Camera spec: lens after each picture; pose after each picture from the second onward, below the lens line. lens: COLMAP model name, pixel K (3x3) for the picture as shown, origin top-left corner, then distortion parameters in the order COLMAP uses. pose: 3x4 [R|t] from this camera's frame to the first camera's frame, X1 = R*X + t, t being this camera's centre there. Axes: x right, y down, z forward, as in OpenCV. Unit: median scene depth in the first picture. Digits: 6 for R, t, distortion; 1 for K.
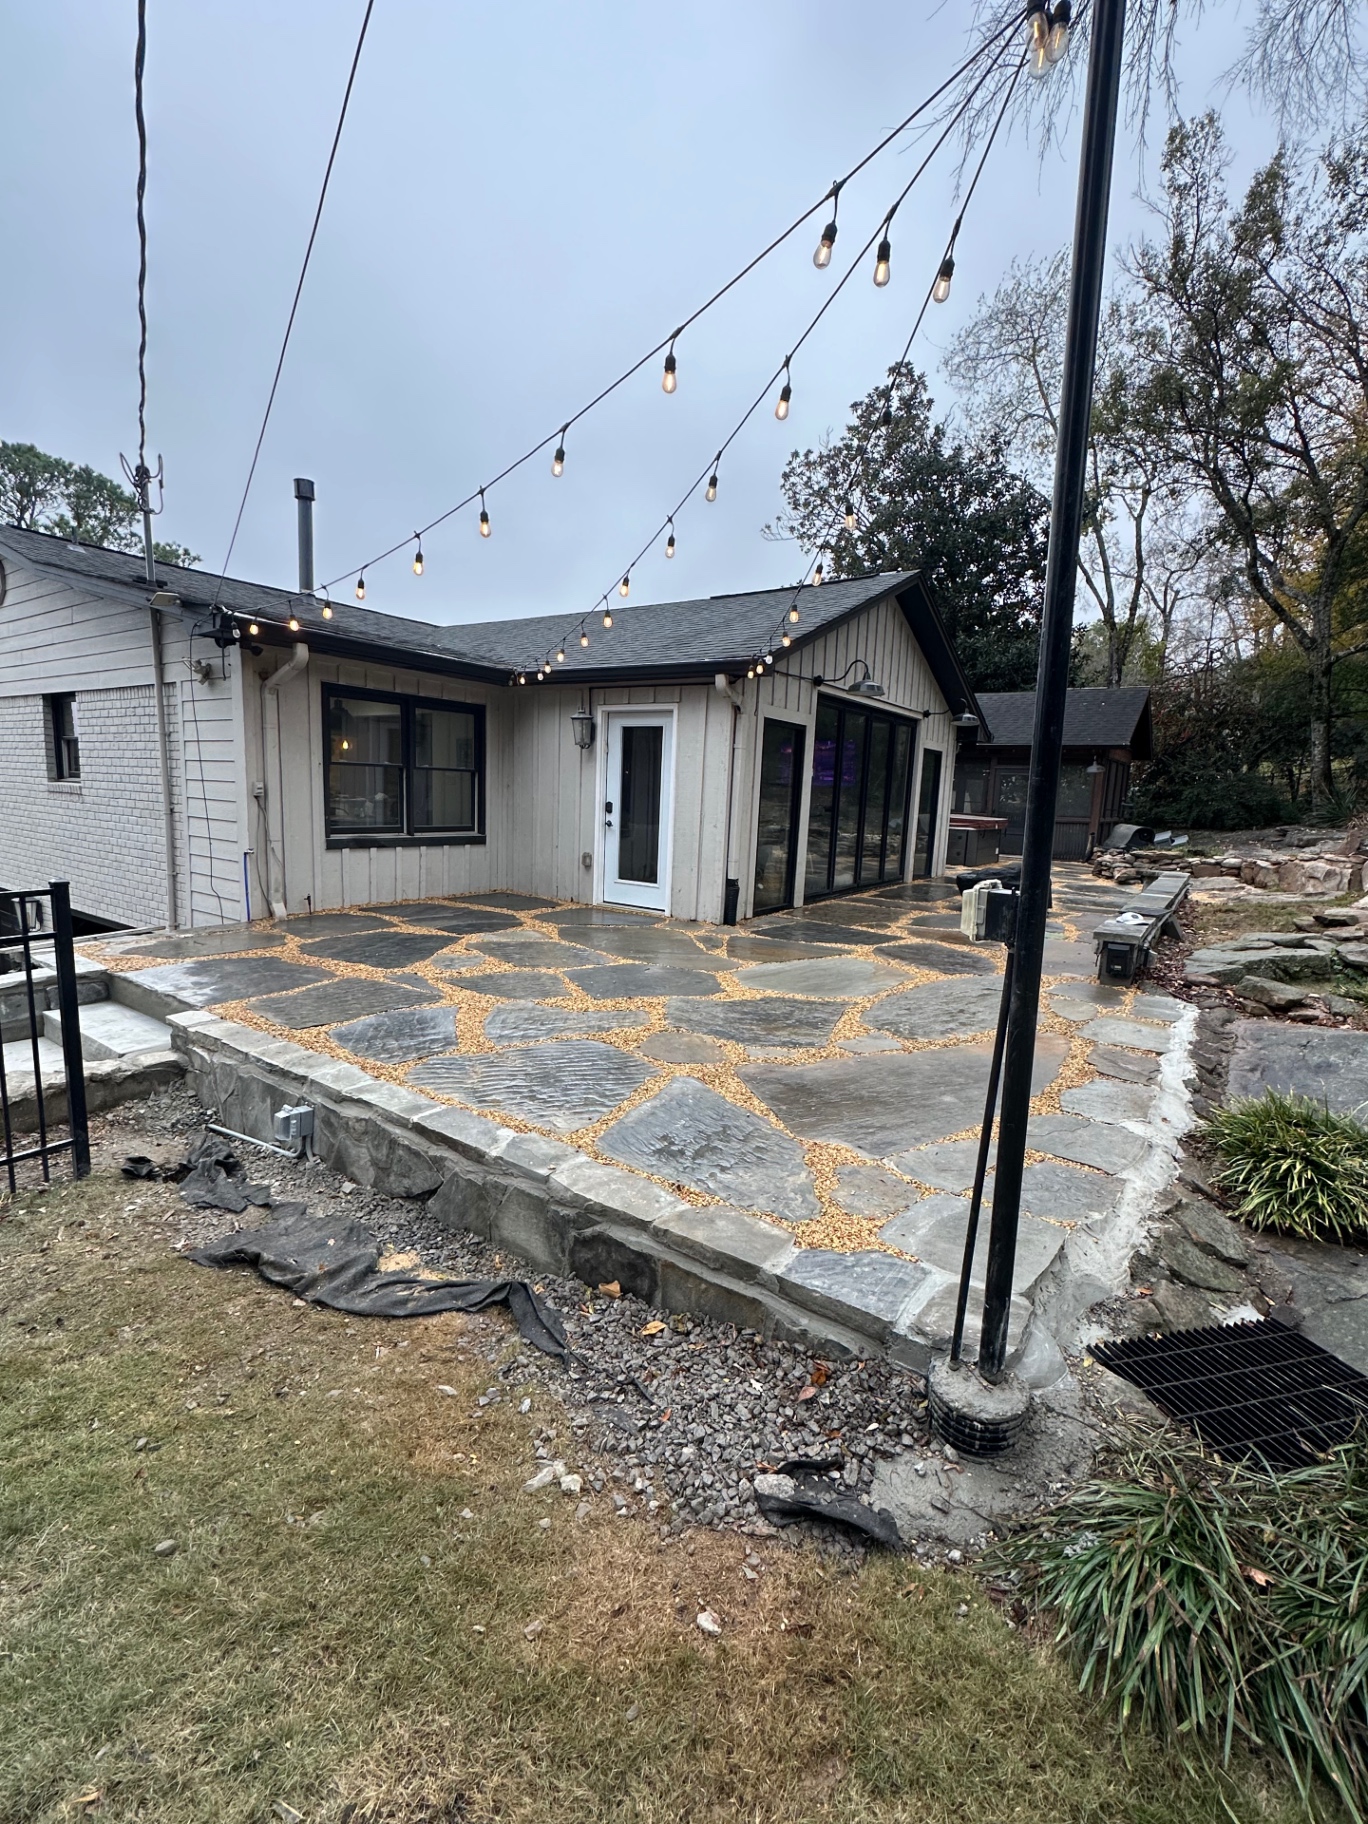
lens RADIAL K [[808.8, 0, 684.0], [0, 808.8, 912.0], [0, 0, 1]] dist [0.007142, -0.011072]
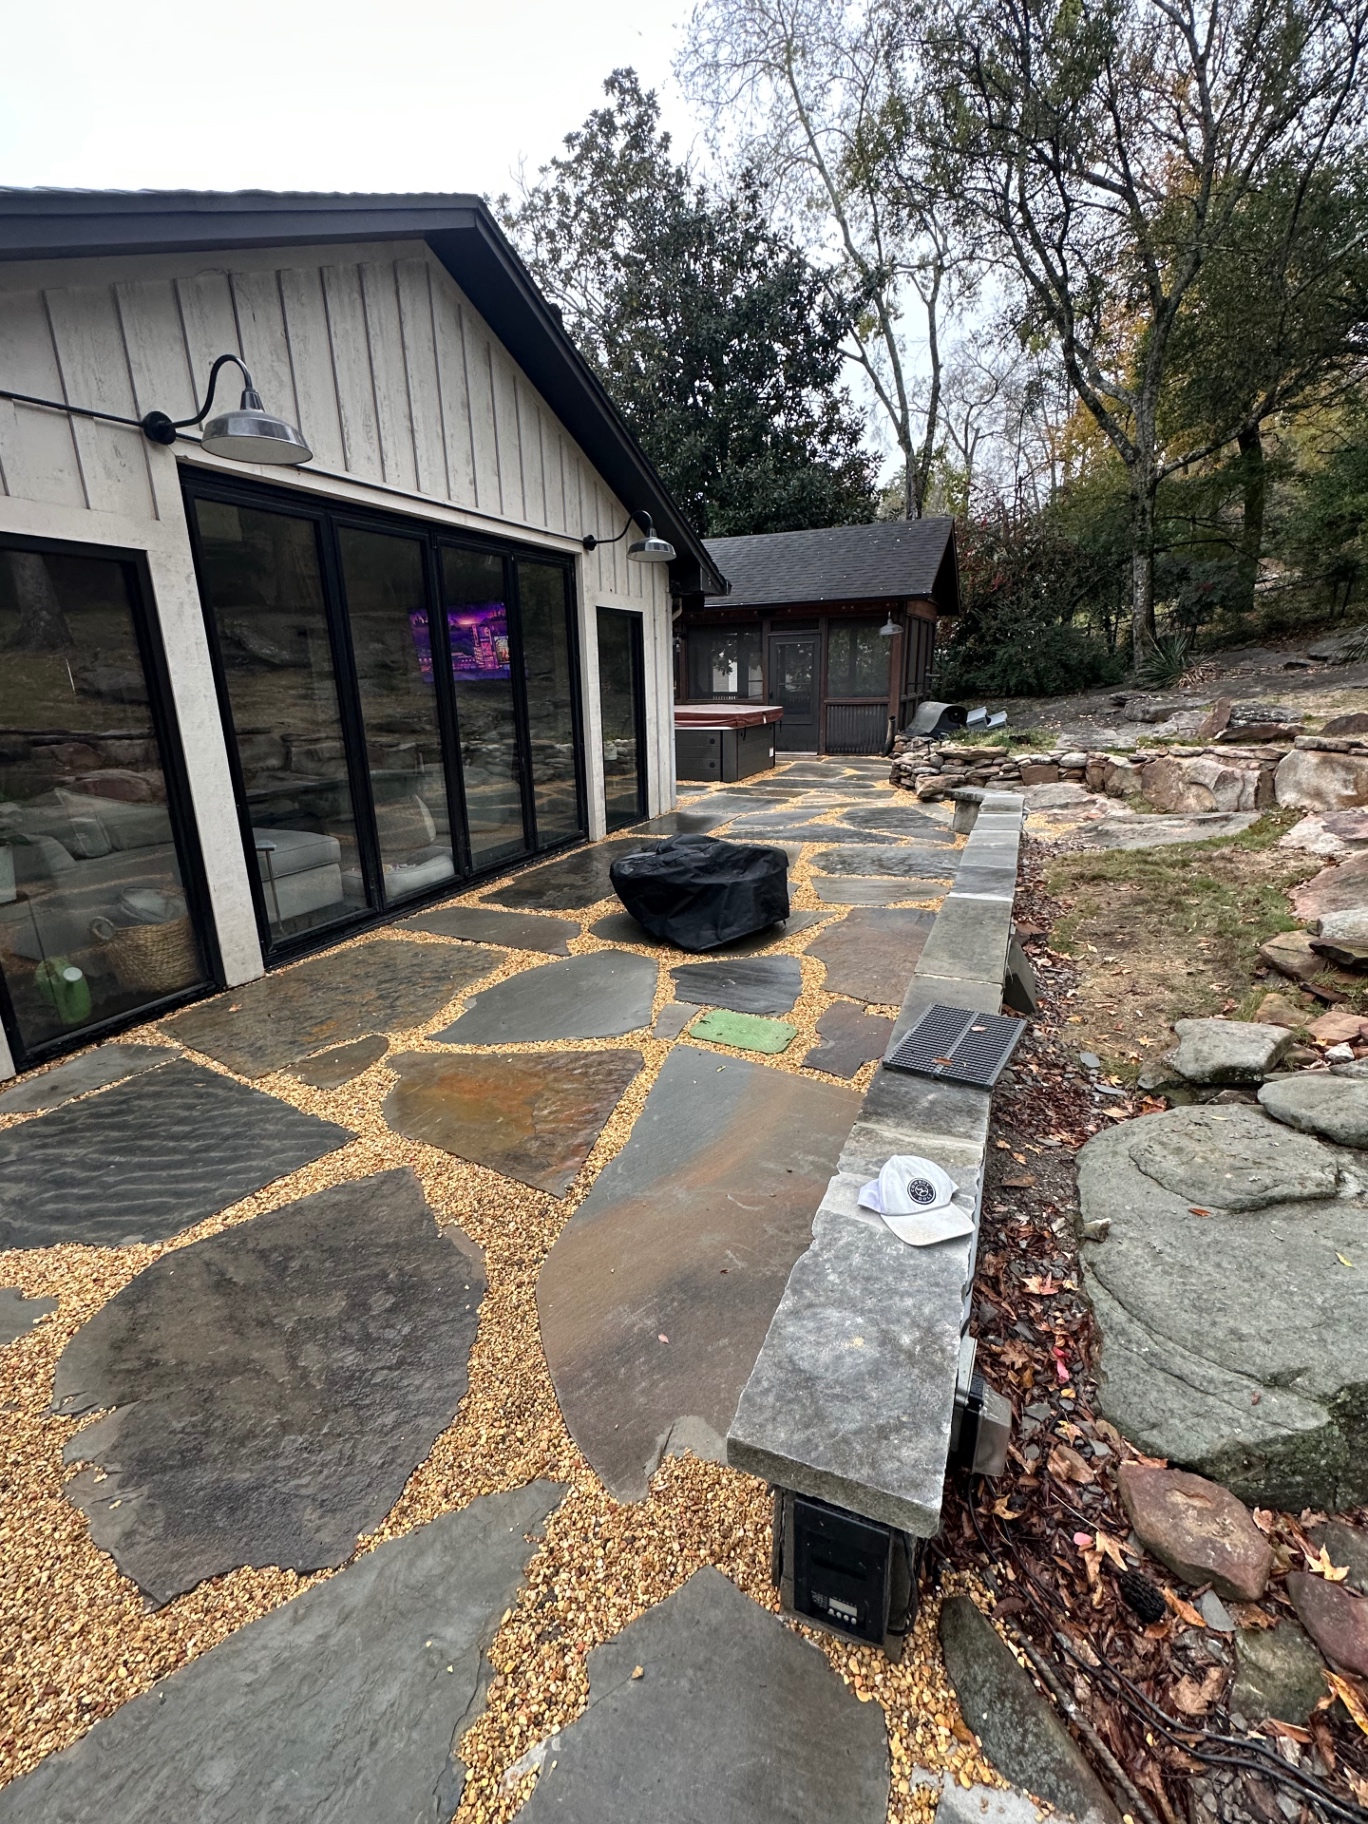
lens RADIAL K [[808.8, 0, 684.0], [0, 808.8, 912.0], [0, 0, 1]] dist [0.007142, -0.011072]
pose [[0.977436, -0.116664, 0.176090, 0.144641], [0.091406, 0.985154, 0.145316, -0.041646], [-0.190429, -0.125941, 0.973589, 0.250098]]
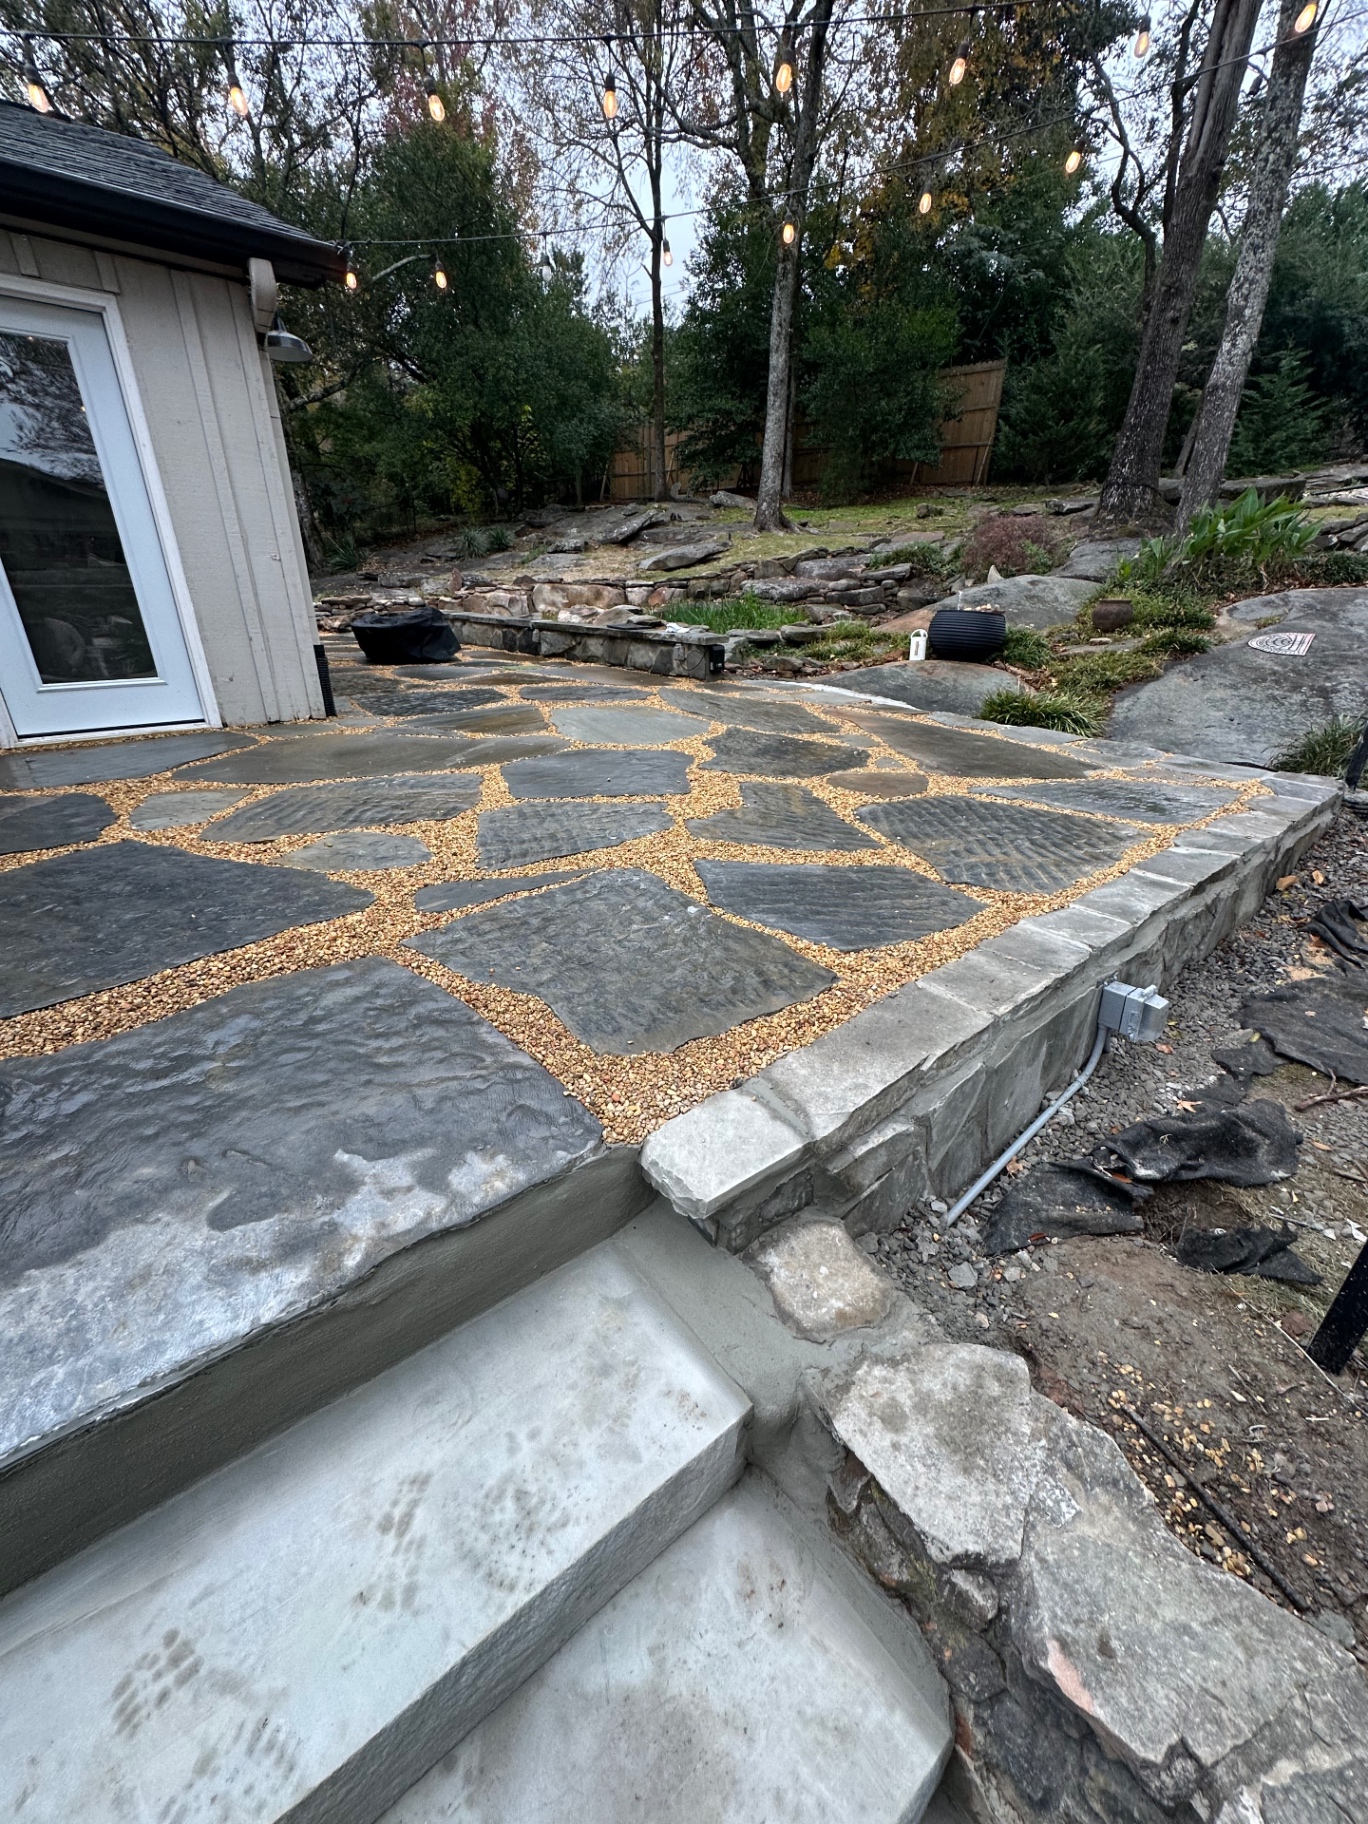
lens RADIAL K [[721.6, 0, 684.0], [0, 721.6, 912.0], [0, 0, 1]] dist [-0.003307, -0.000306]
pose [[0.274841, -0.435593, 0.857158, -0.188441], [0.150348, 0.899994, 0.409154, -0.016432], [-0.949662, 0.016420, 0.312846, 0.212510]]
